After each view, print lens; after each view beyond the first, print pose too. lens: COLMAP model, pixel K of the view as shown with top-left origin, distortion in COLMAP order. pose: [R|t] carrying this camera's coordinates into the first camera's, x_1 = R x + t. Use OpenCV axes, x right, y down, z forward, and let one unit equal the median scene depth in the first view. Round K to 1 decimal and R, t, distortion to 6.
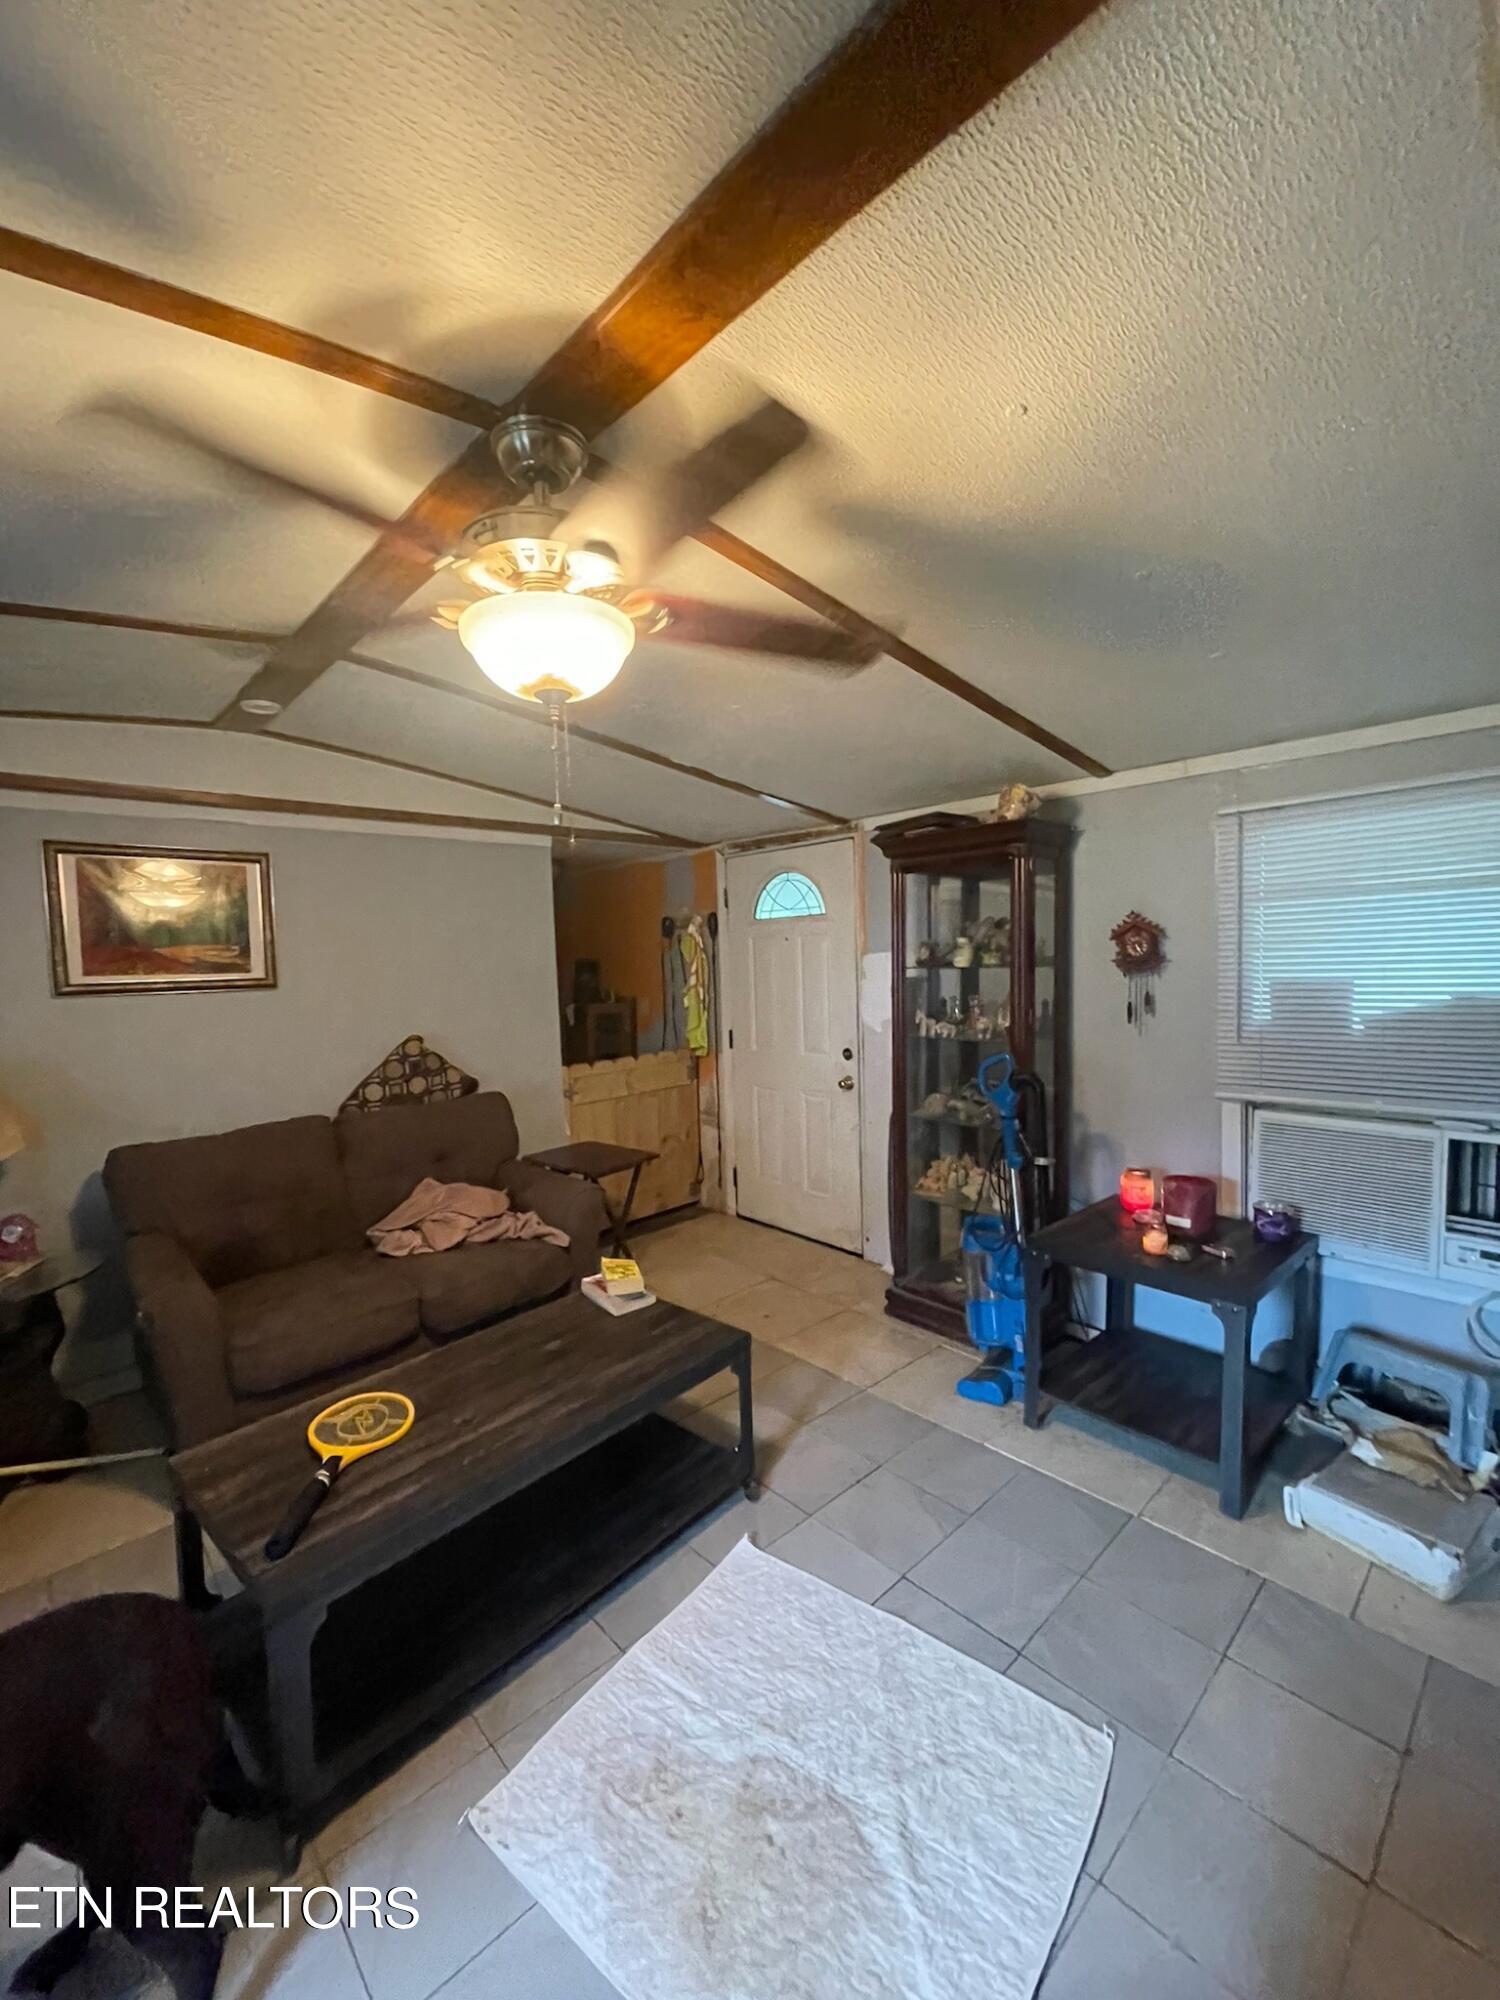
lens RADIAL K [[812.2, 0, 742.8], [0, 812.2, 1003.9], [0, 0, 1]] dist [0.003766, 0.000897]
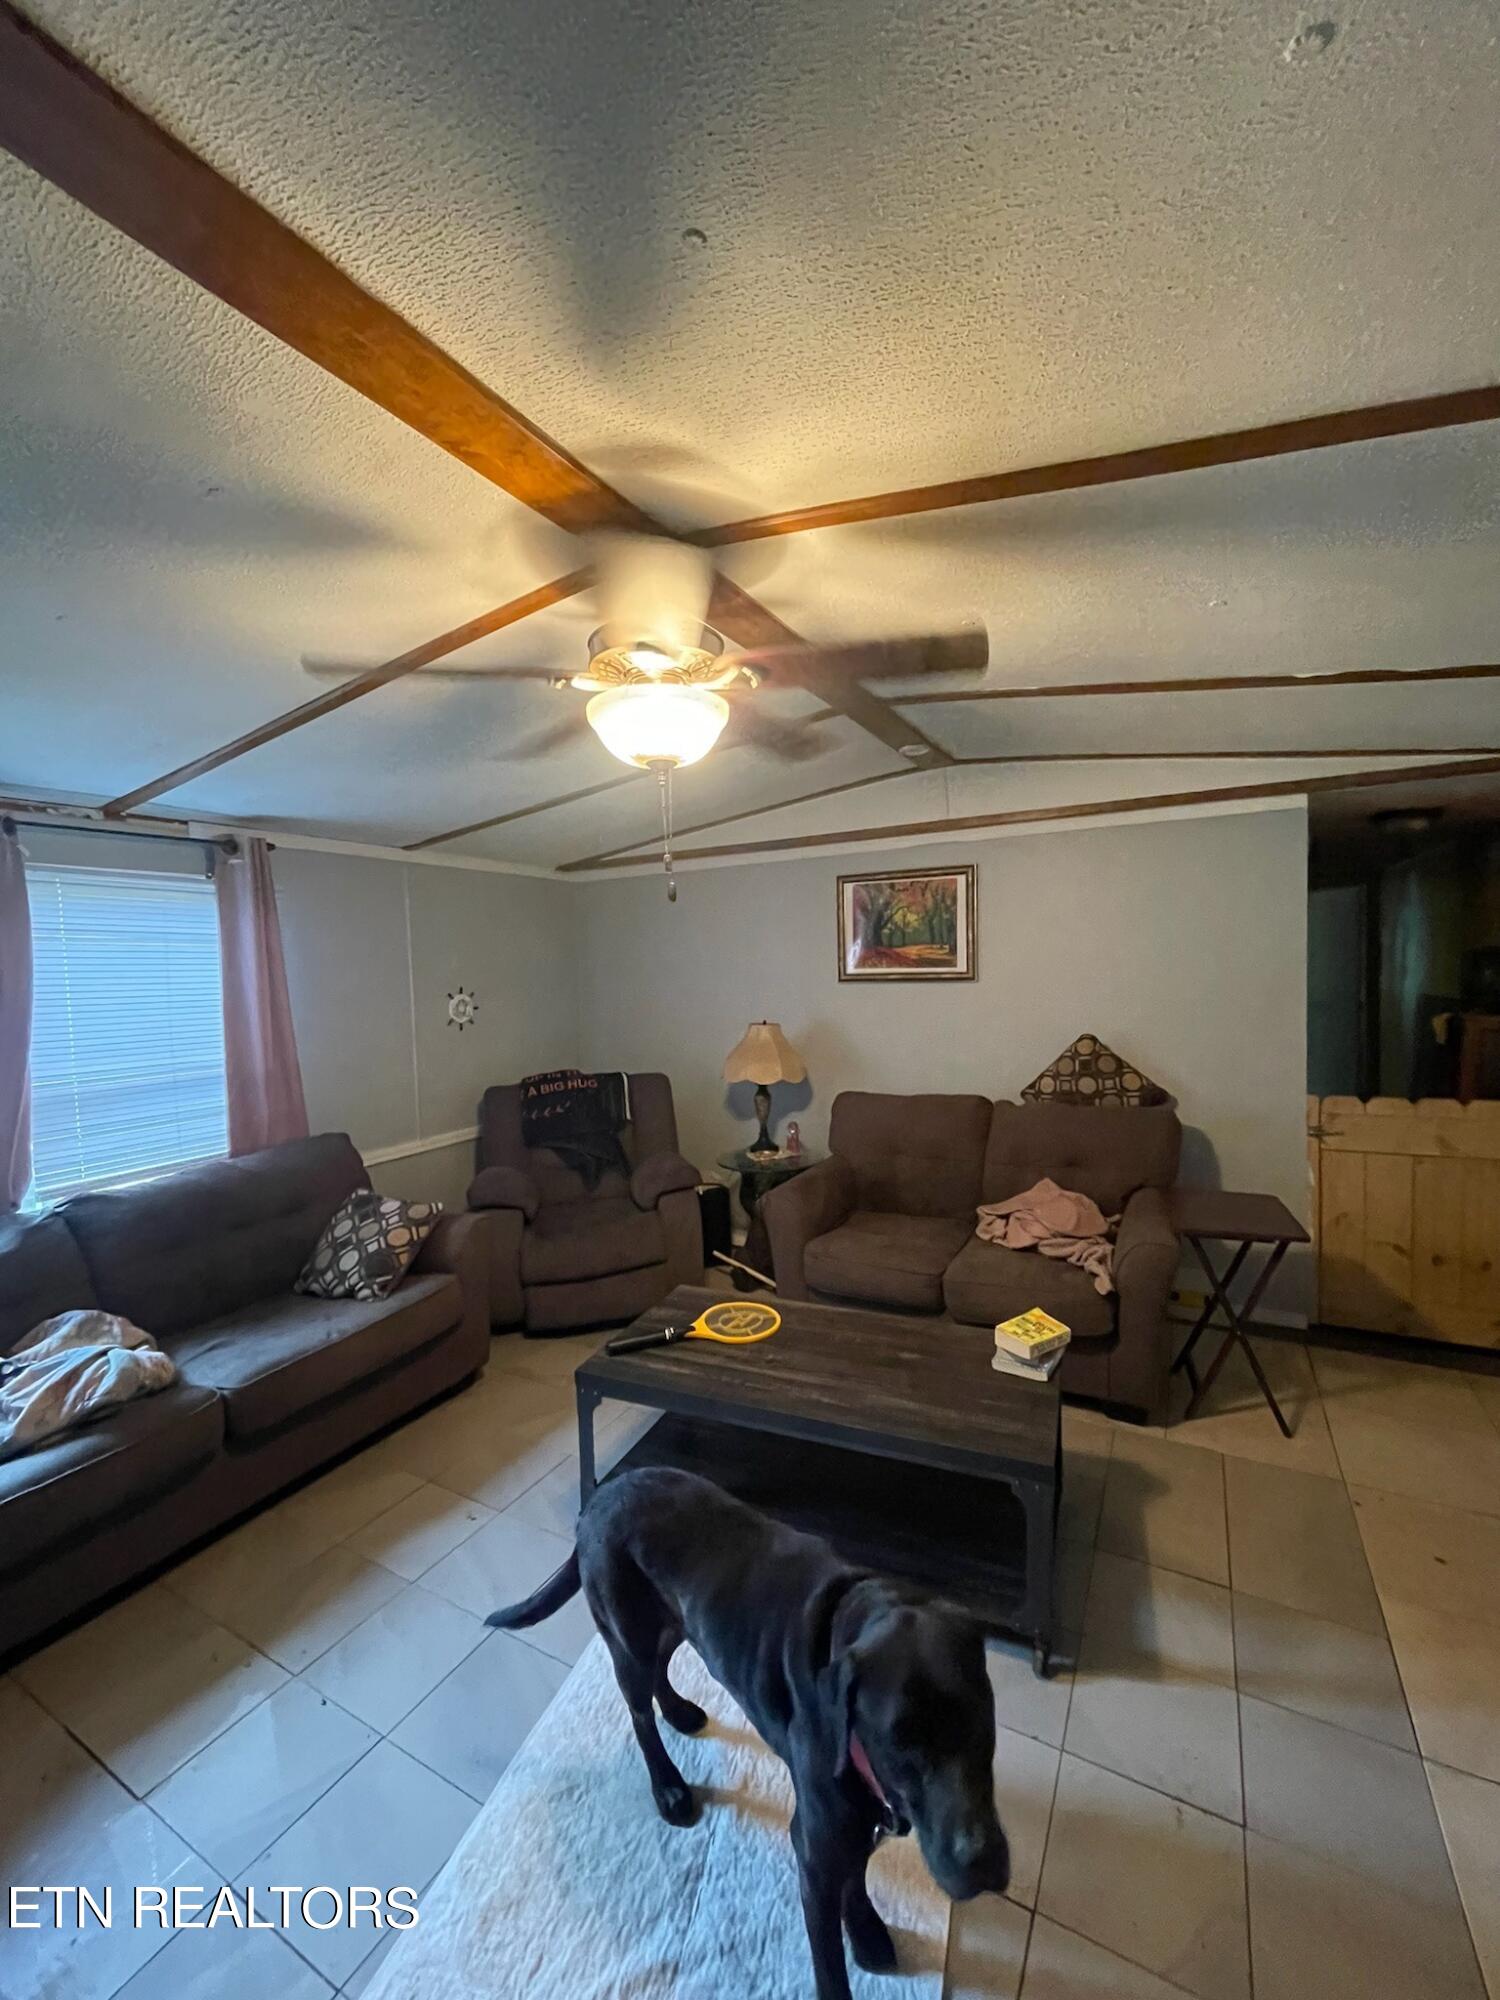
lens RADIAL K [[812.2, 0, 745.6], [0, 812.2, 1003.7], [0, 0, 1]] dist [0.003766, 0.000897]
pose [[0.318087, 0.069972, -0.945476, 0.450474], [-0.035659, 0.997450, 0.061821, -0.050864], [0.947391, 0.014050, 0.319771, 0.346222]]
